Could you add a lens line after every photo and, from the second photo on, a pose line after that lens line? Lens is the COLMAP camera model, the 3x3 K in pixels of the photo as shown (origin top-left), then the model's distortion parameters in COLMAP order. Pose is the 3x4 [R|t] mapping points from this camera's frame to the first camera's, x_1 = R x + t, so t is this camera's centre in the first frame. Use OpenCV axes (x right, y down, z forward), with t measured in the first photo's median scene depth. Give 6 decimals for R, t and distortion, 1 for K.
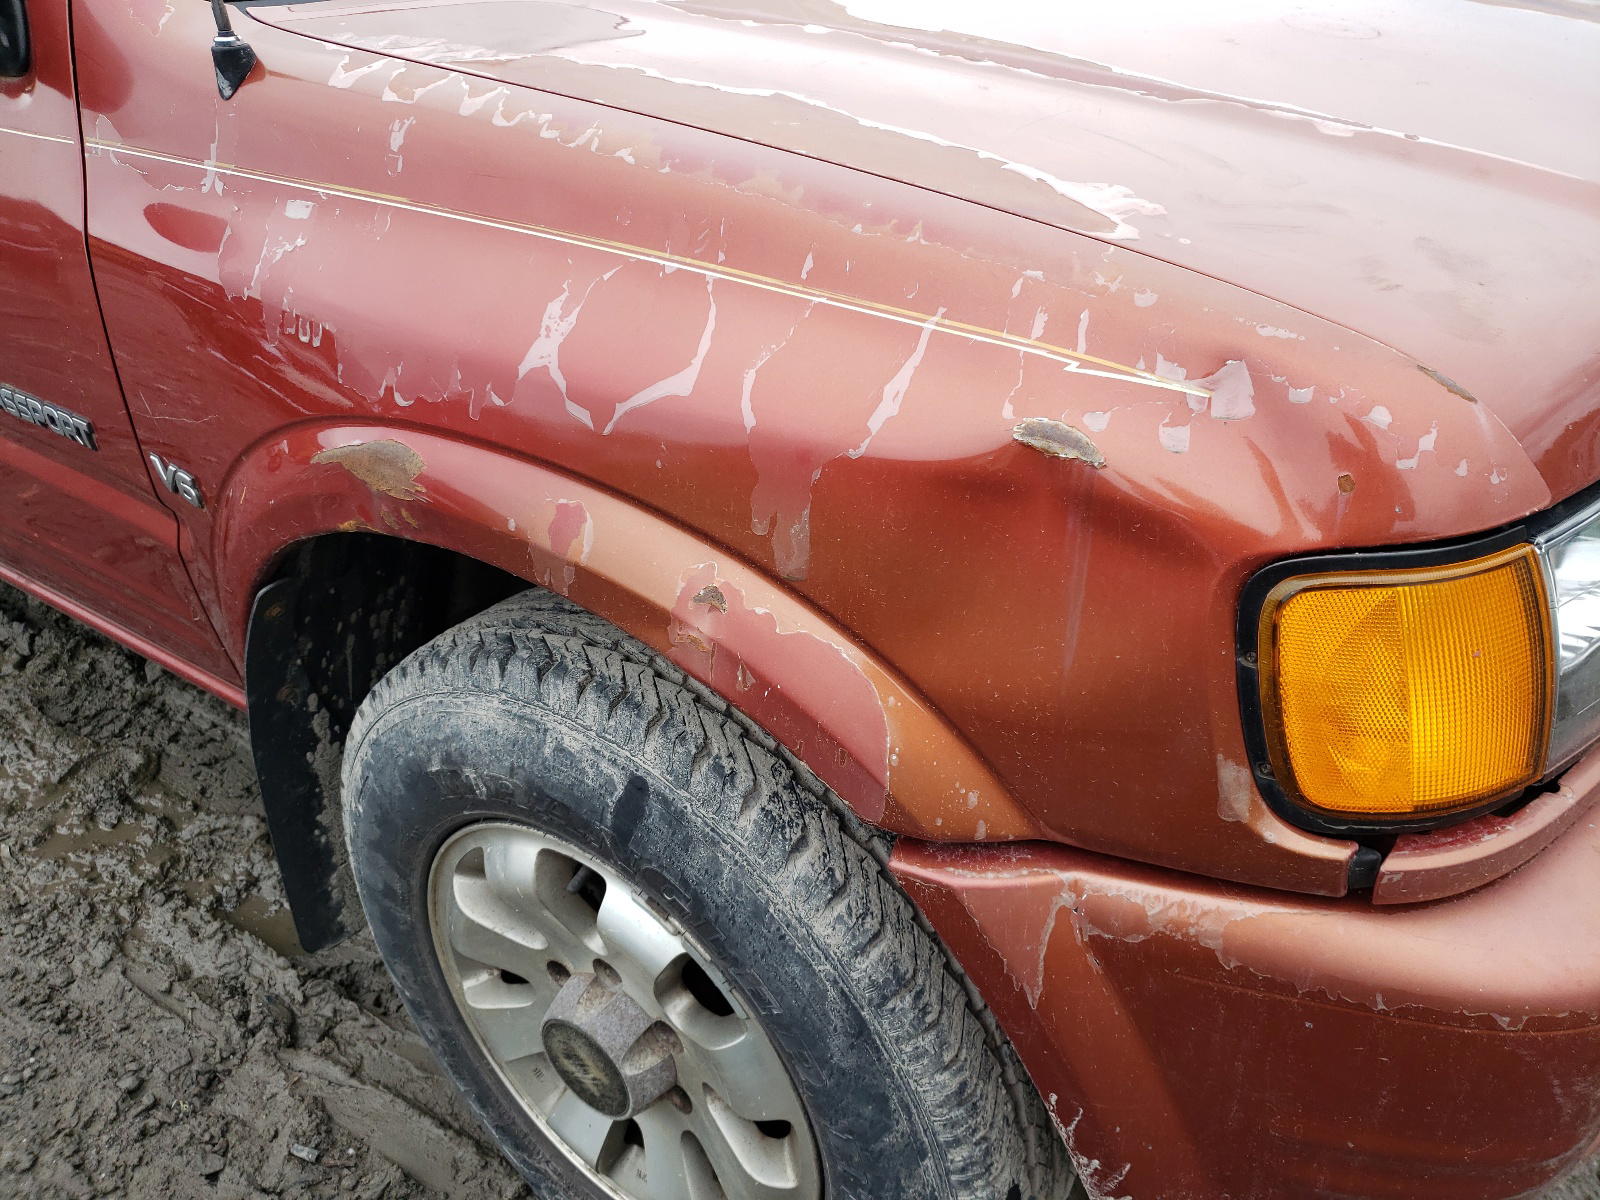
lens RADIAL K [[1188.1, 0, 802.1], [0, 1188.1, 558.7], [0, 0, 1]] dist [-0.003225, -0.003899]
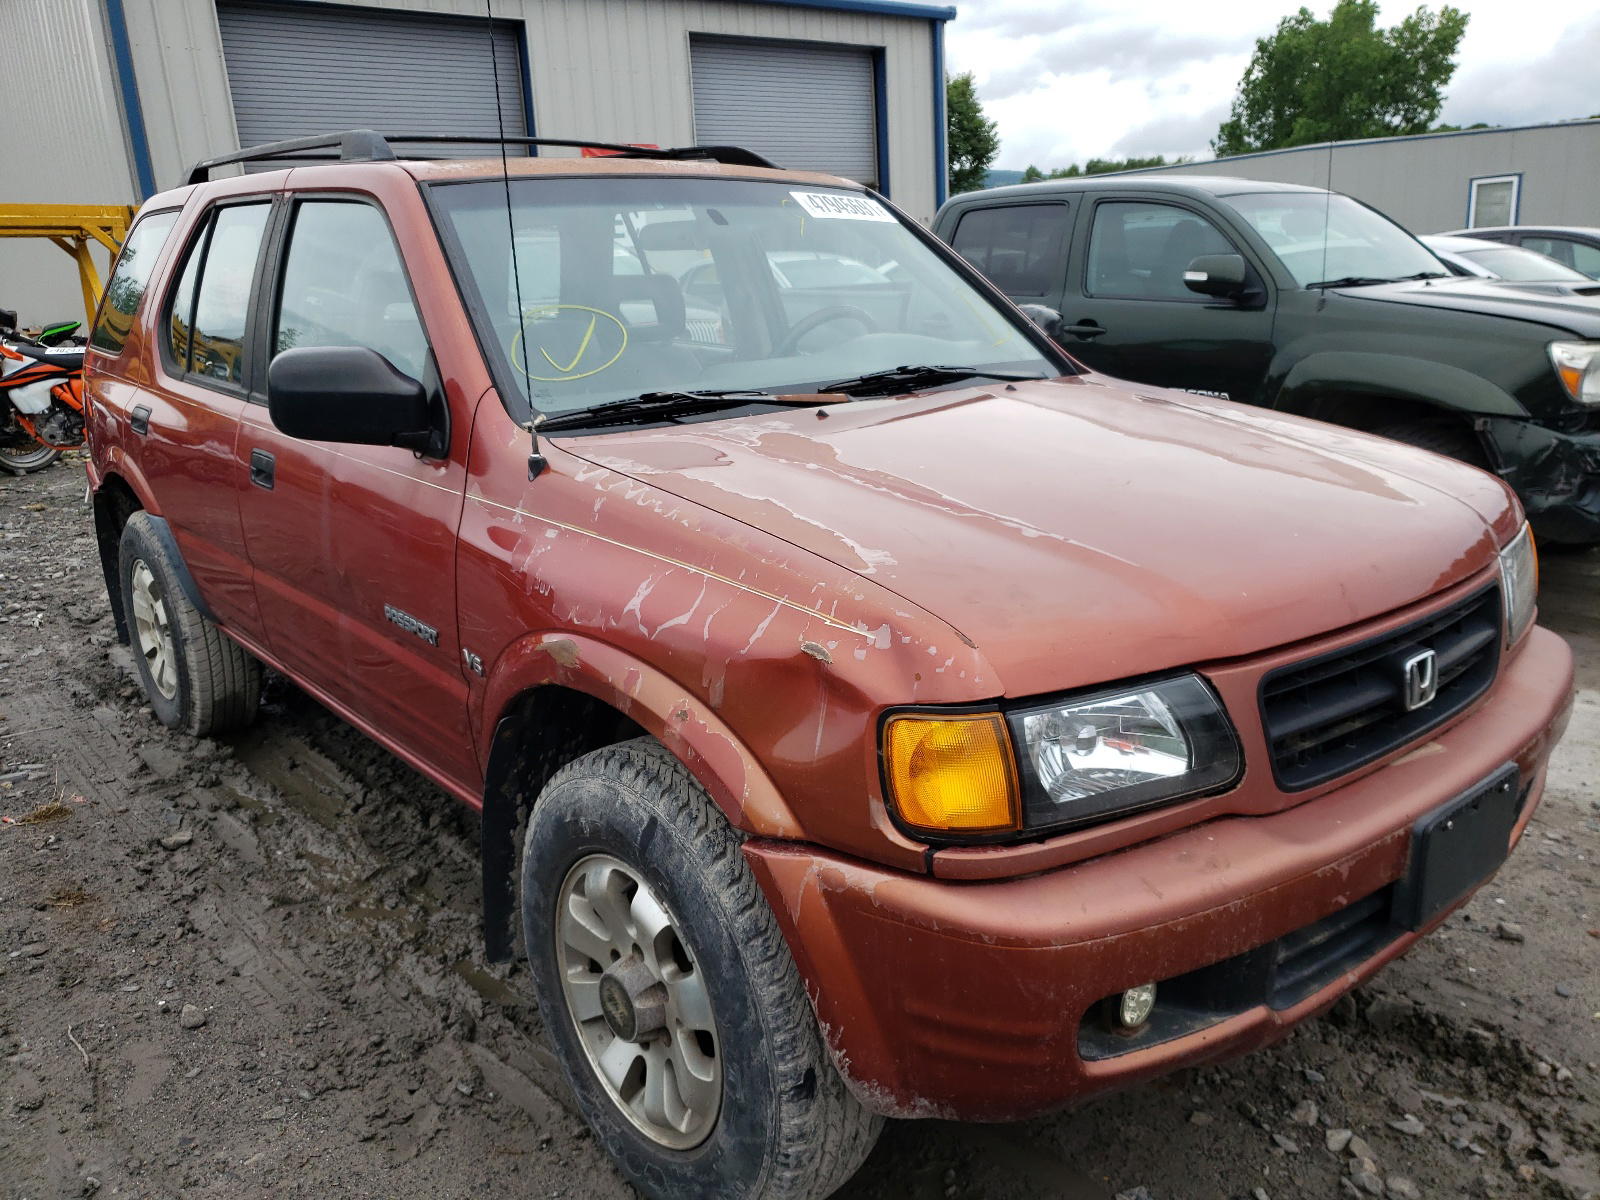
lens RADIAL K [[1426.5, 0, 874.1], [0, 1426.5, 665.4], [0, 0, 1]] dist [0.057234, -0.427685]
pose [[0.969610, 0.097348, -0.224454, 0.620535], [-0.143180, 0.969699, -0.197949, 0.303330], [0.198383, 0.224071, 0.954168, -1.077993]]
